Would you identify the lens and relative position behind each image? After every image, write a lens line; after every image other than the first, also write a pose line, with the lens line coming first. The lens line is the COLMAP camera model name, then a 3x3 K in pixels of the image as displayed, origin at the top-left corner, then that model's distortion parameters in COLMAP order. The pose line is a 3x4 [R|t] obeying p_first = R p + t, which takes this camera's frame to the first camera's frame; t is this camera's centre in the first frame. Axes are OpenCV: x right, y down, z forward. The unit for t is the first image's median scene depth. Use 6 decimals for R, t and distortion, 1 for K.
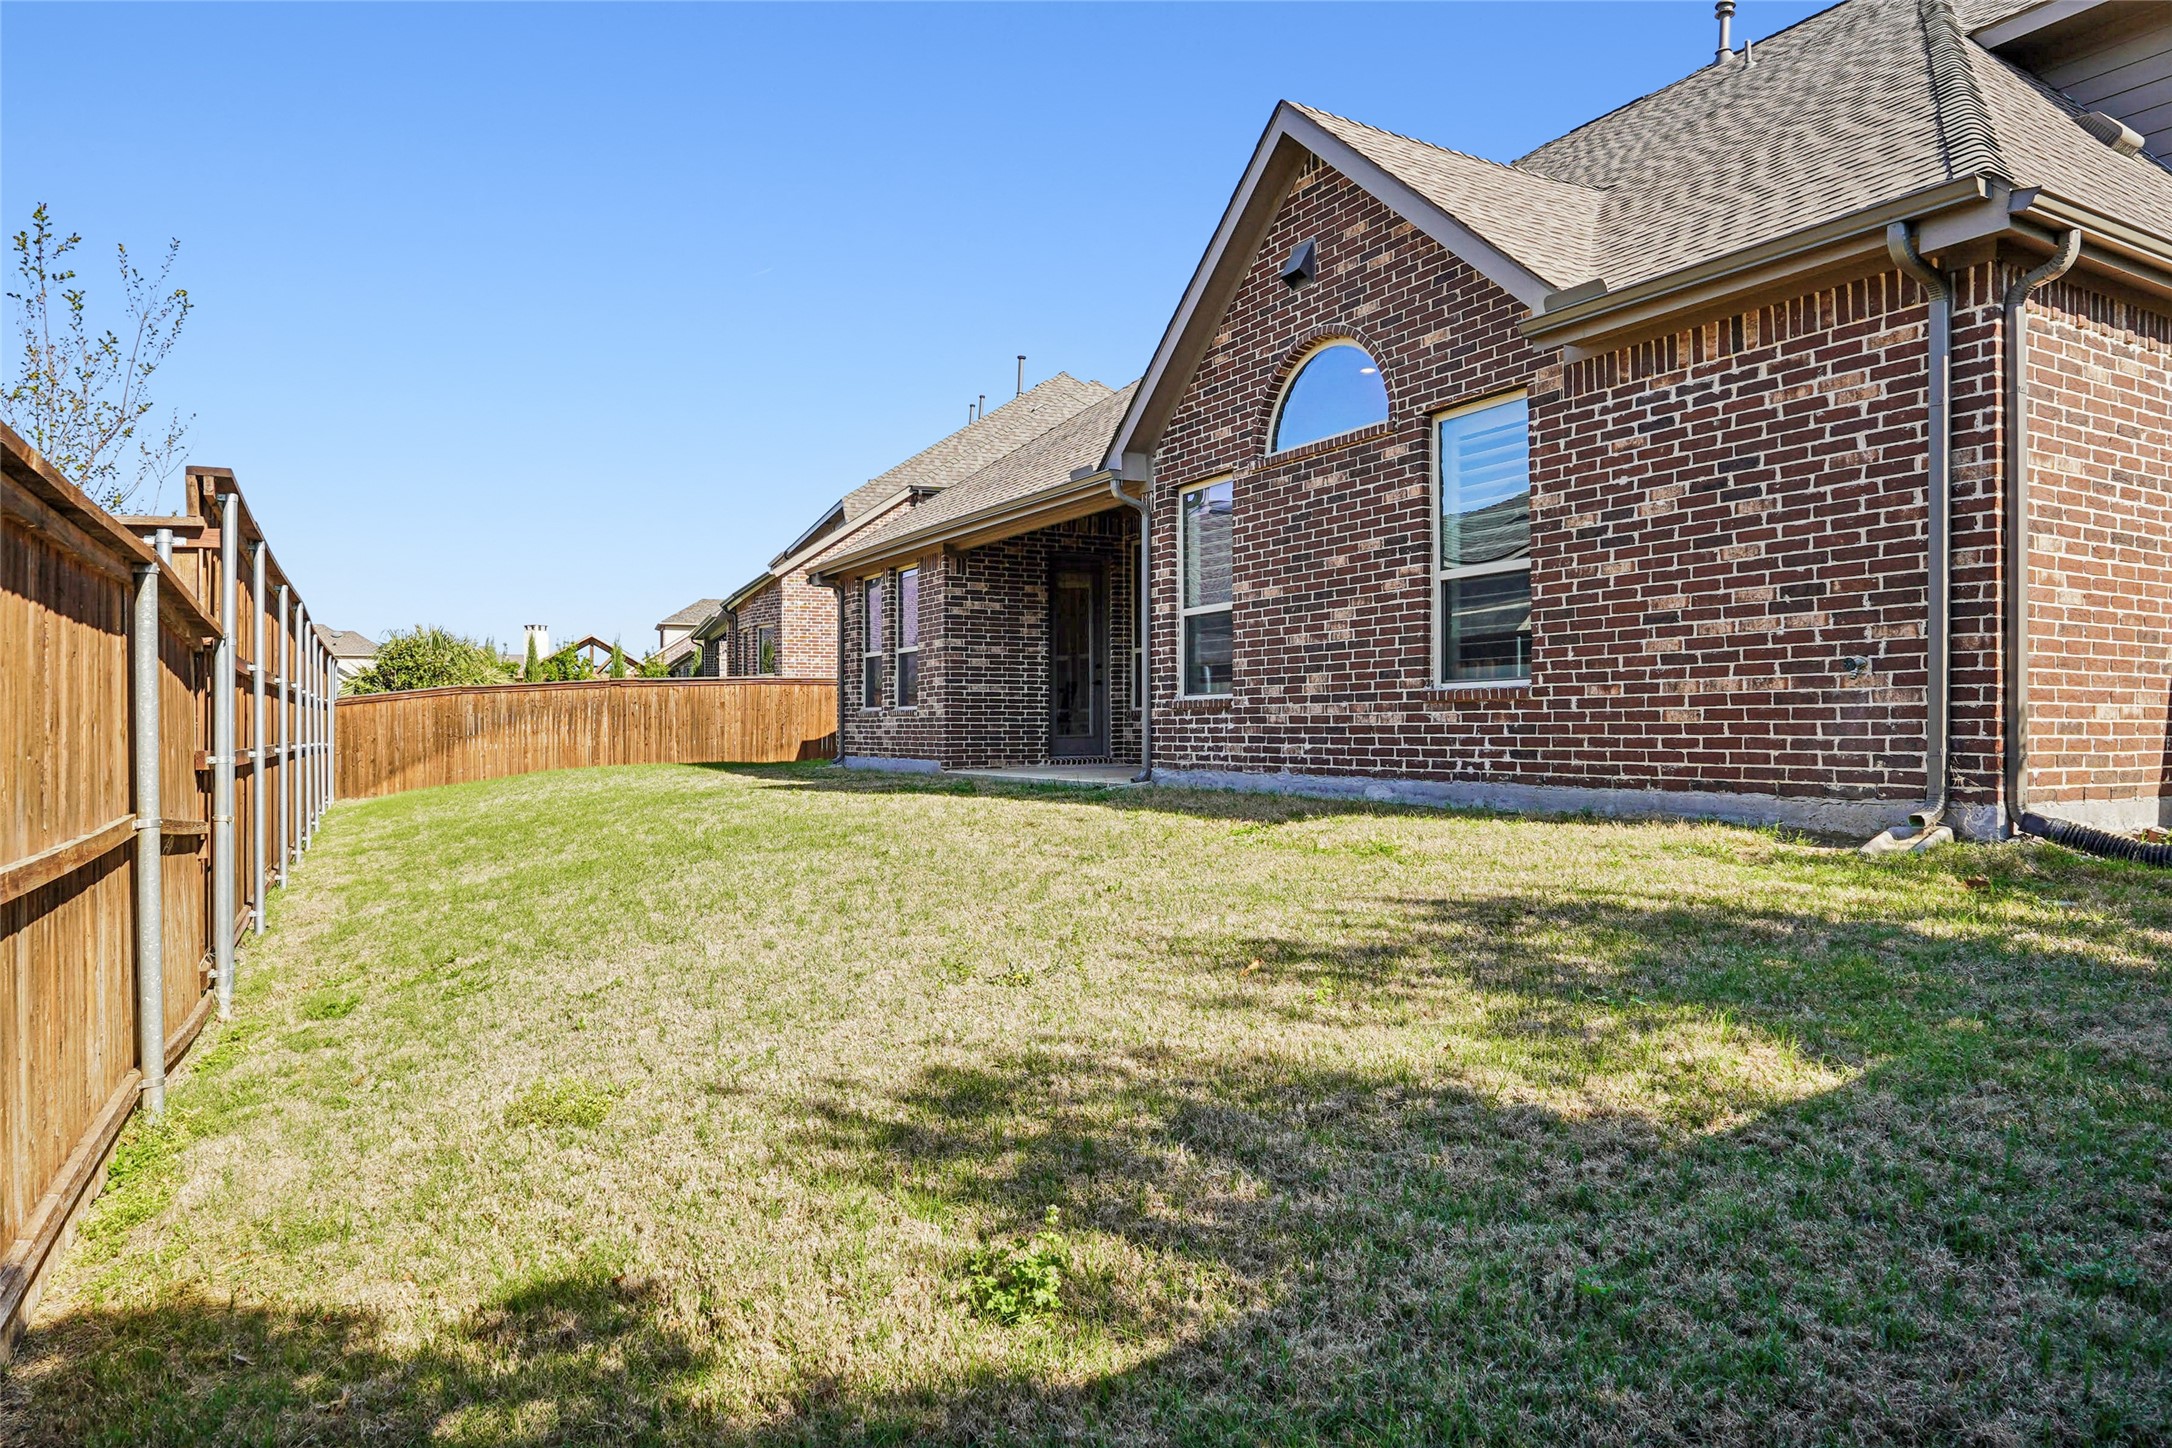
lens RADIAL K [[1354.5, 0, 1092.2], [0, 1354.5, 720.0], [0, 0, 1]] dist [-0.009833, -0.003082]
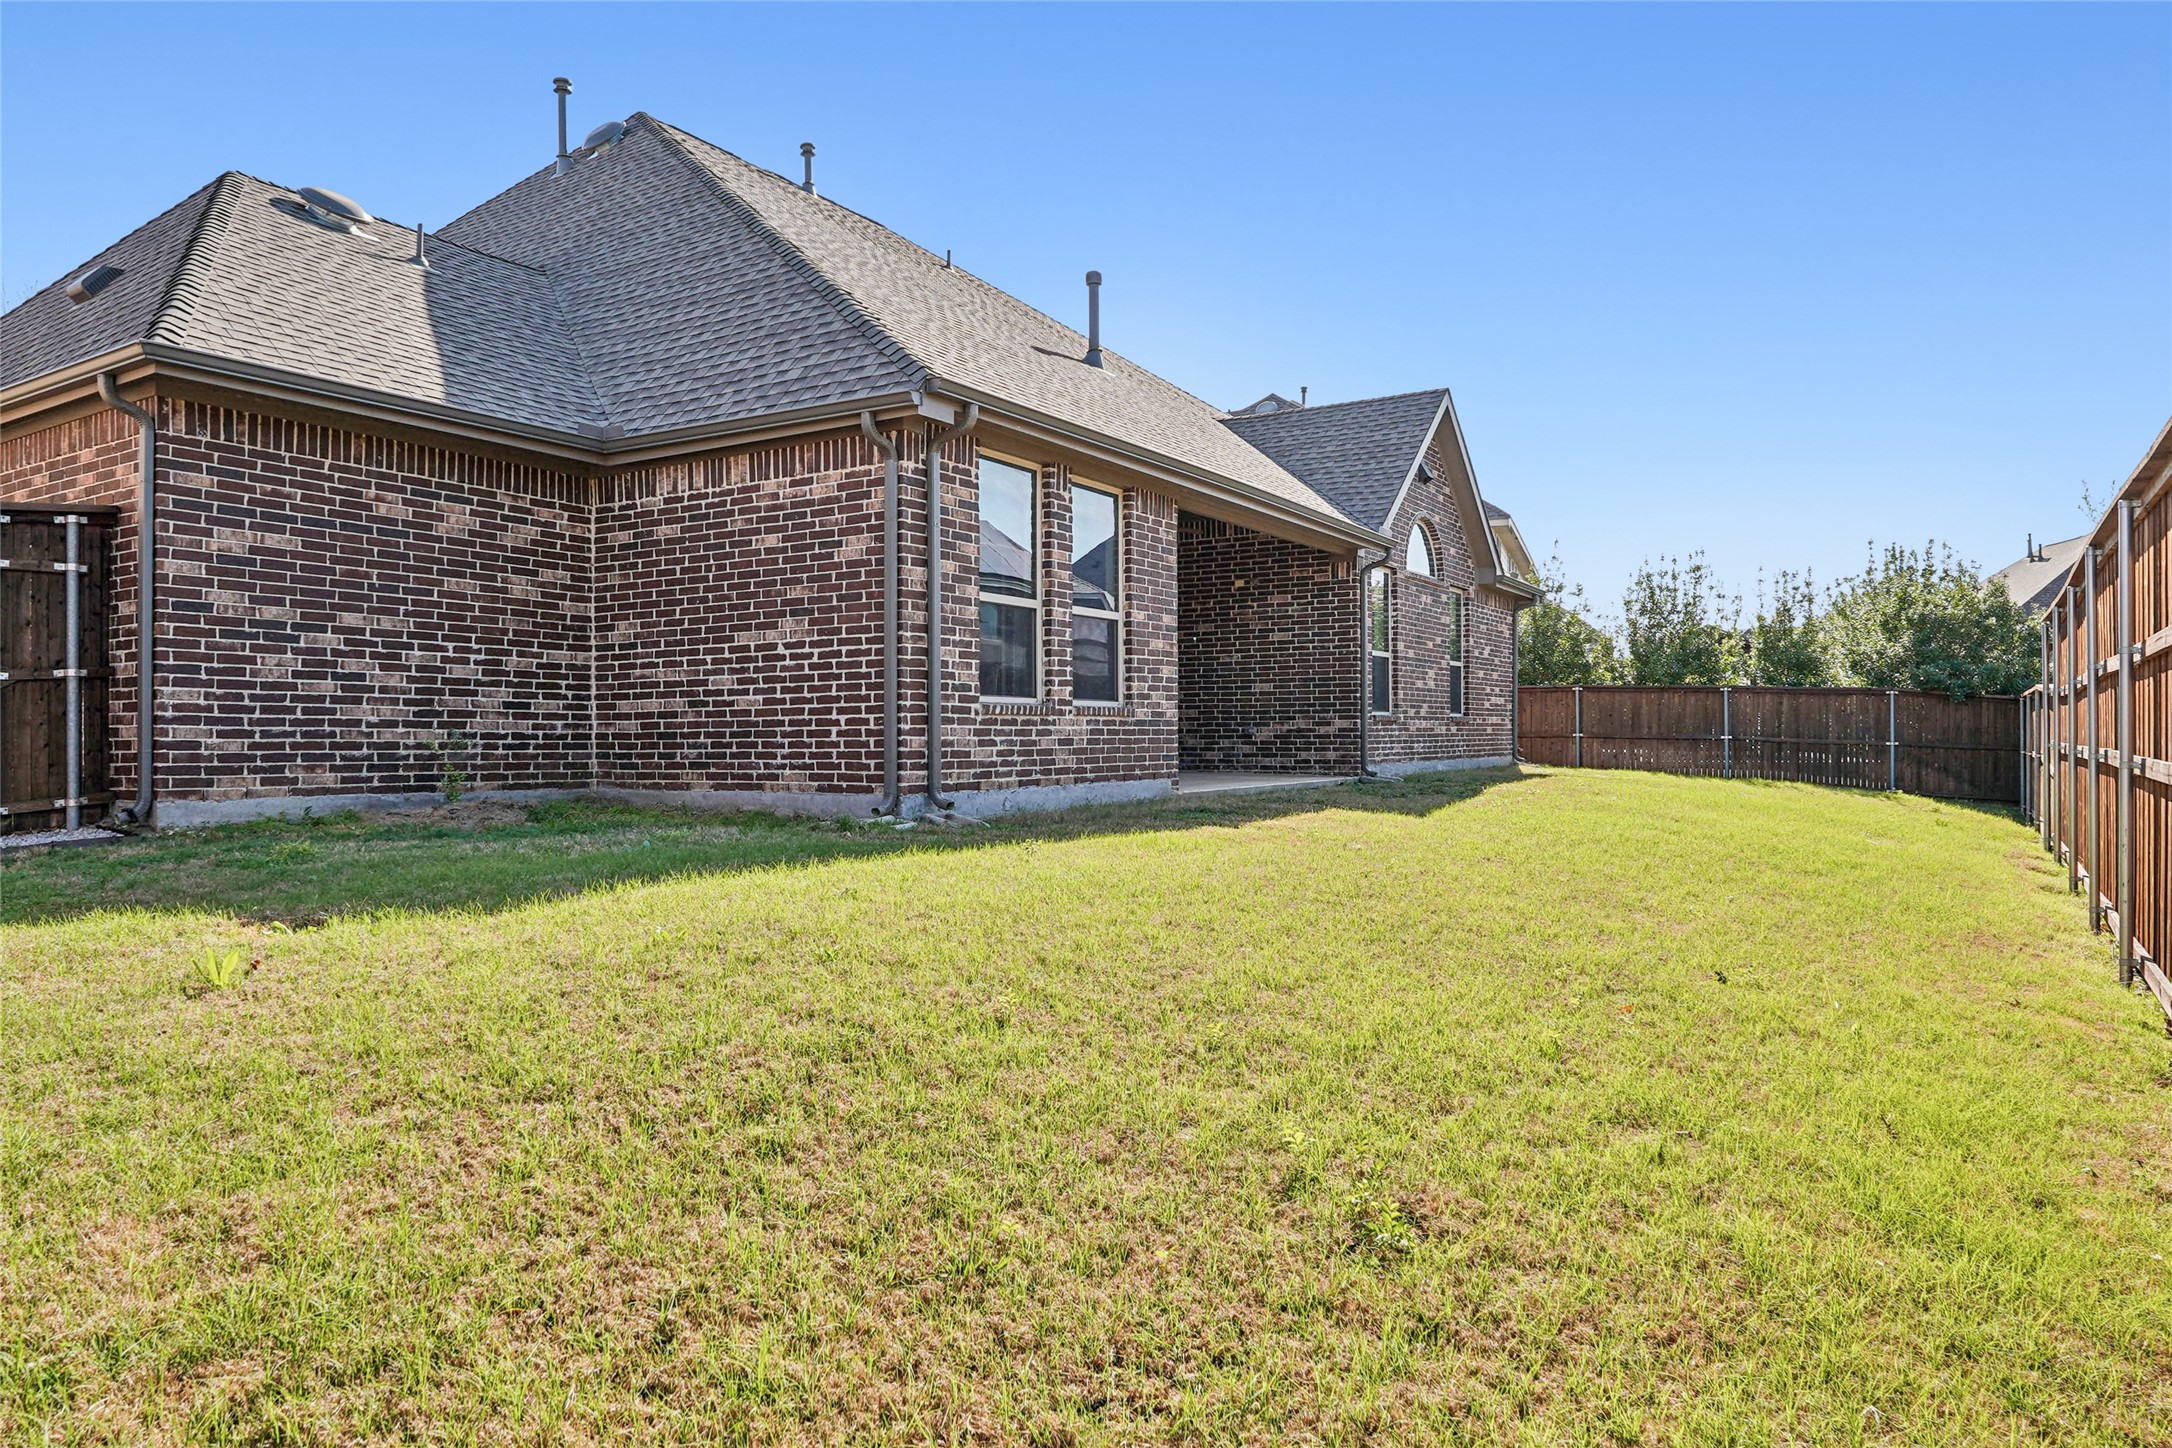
lens RADIAL K [[1348.4, 0, 1072.9], [0, 1348.4, 728.5], [0, 0, 1]] dist [-0.006729, -0.000728]
pose [[-0.471597, 0.008663, 0.881771, -1.711170], [-0.000038, 0.999952, -0.009844, 0.022700], [-0.881814, -0.004676, -0.471574, 3.229789]]
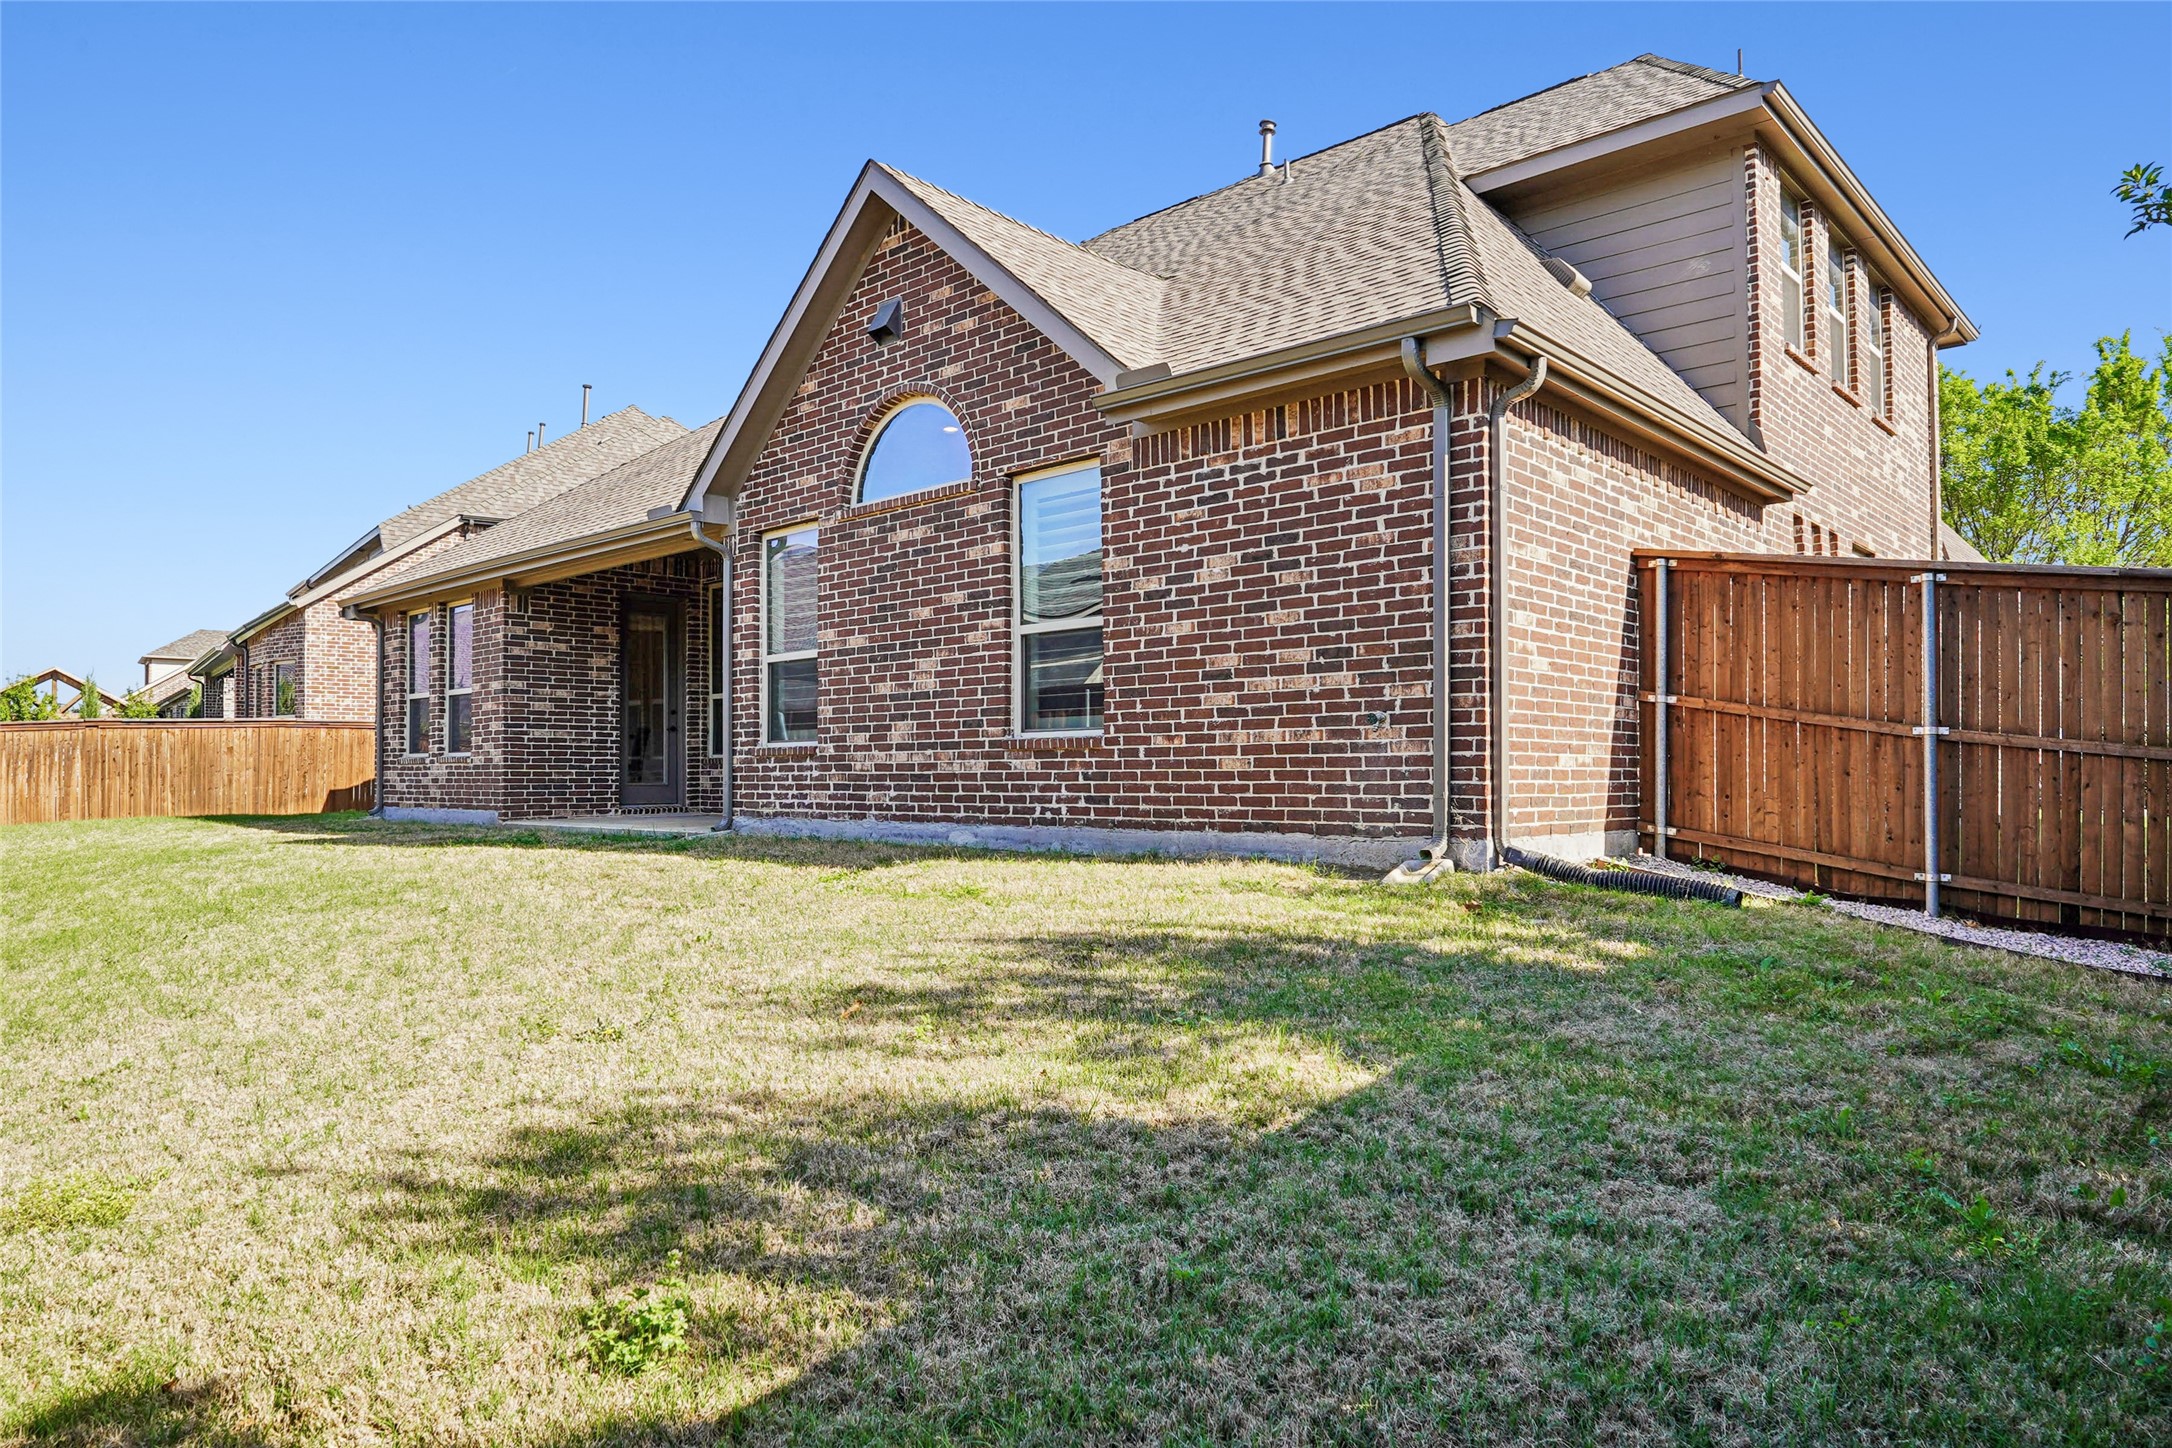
lens RADIAL K [[1348.3, 0, 1073.8], [0, 1348.3, 743.1], [0, 0, 1]] dist [0.000245, -0.001445]
pose [[0.955962, 0.006431, 0.293419, -0.012295], [-0.000951, 0.999823, -0.018815, 0.000811], [-0.293488, 0.017708, 0.955799, -0.012886]]
